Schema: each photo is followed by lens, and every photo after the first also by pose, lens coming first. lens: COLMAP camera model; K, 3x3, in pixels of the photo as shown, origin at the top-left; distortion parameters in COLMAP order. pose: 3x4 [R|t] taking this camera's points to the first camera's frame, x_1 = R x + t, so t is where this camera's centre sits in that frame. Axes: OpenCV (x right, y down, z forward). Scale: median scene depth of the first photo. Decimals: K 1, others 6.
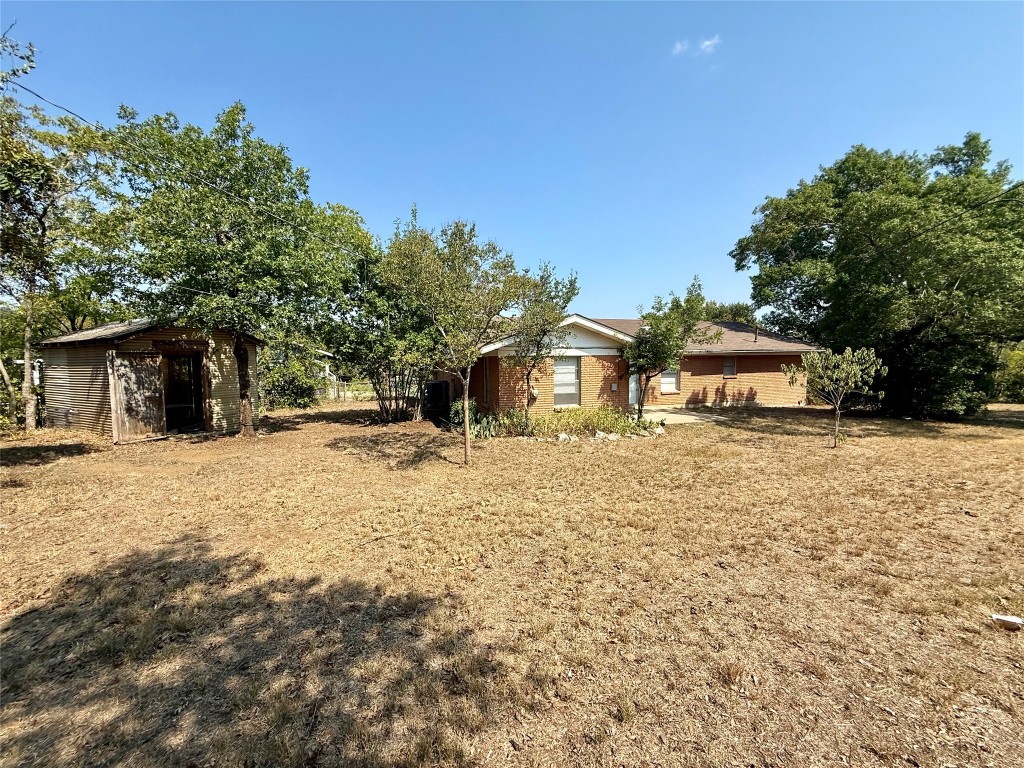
lens RADIAL K [[408.2, 0, 507.5], [0, 408.2, 379.8], [0, 0, 1]] dist [-0.000604, 0.000491]
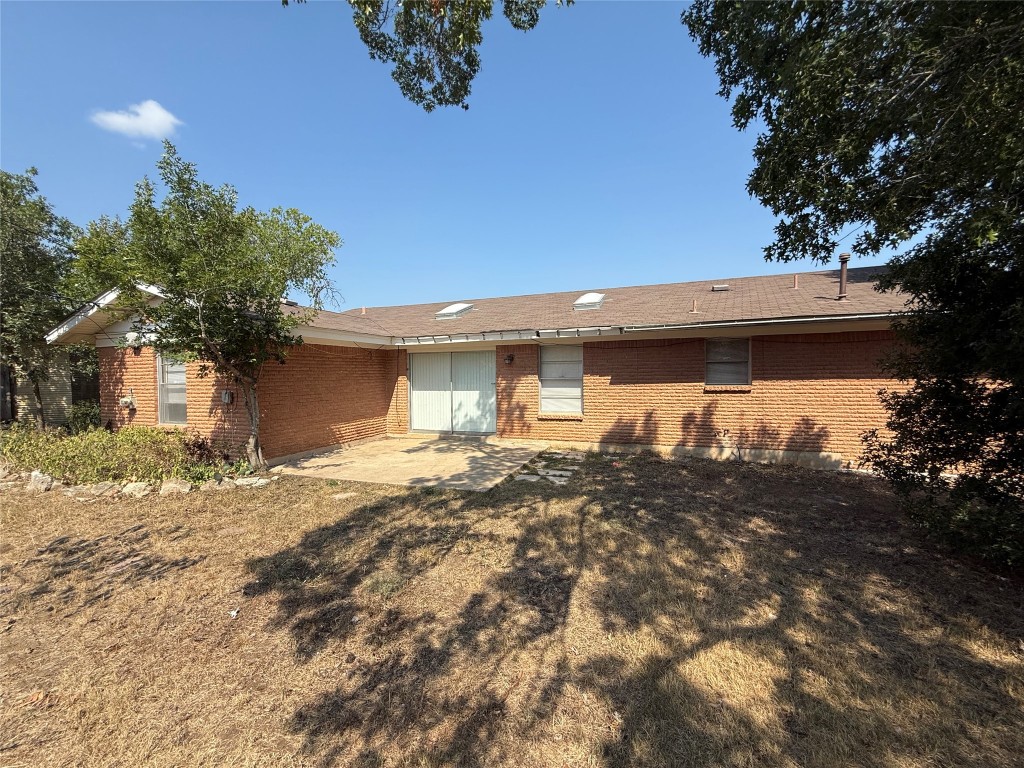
lens RADIAL K [[408.2, 0, 511.3], [0, 408.2, 383.8], [0, 0, 1]] dist [-0.000604, 0.000491]
pose [[0.802195, 0.008902, -0.596996, 0.923544], [-0.025645, 0.999480, -0.019557, 0.002568], [0.596512, 0.030998, 0.802006, 0.804938]]
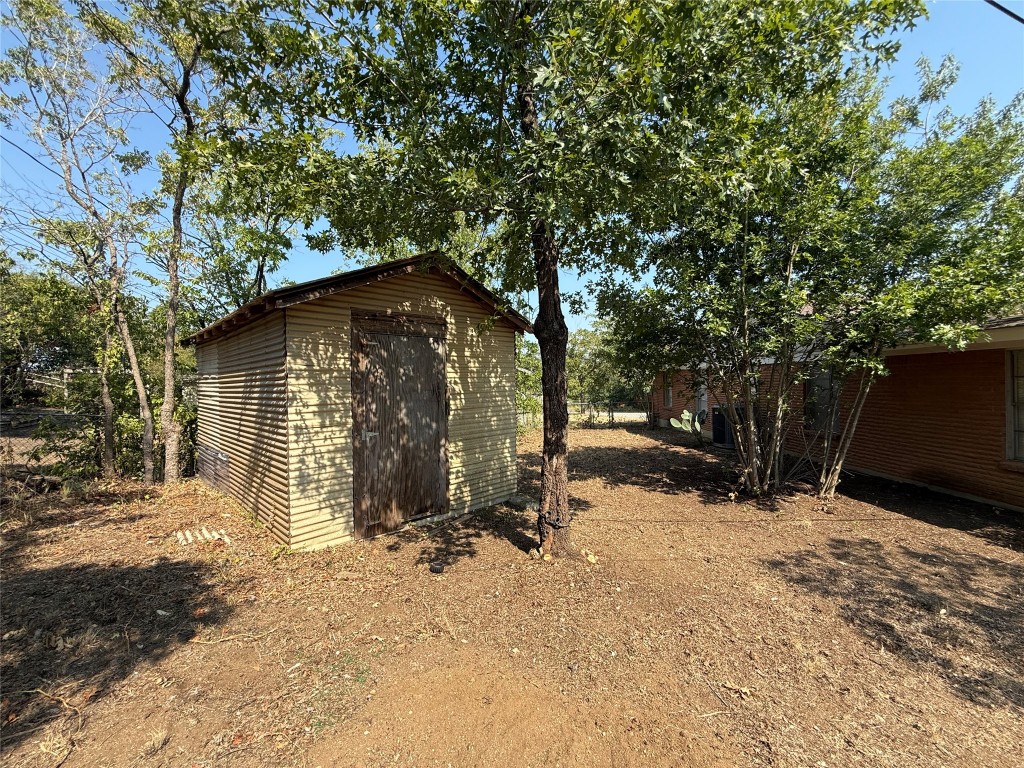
lens RADIAL K [[408.2, 0, 512.6], [0, 408.2, 384.8], [0, 0, 1]] dist [-0.000604, 0.000491]
pose [[0.955680, -0.002125, -0.294400, -0.457180], [-0.009664, 0.999209, -0.038585, -0.001213], [0.294249, 0.039720, 0.954903, 0.506247]]
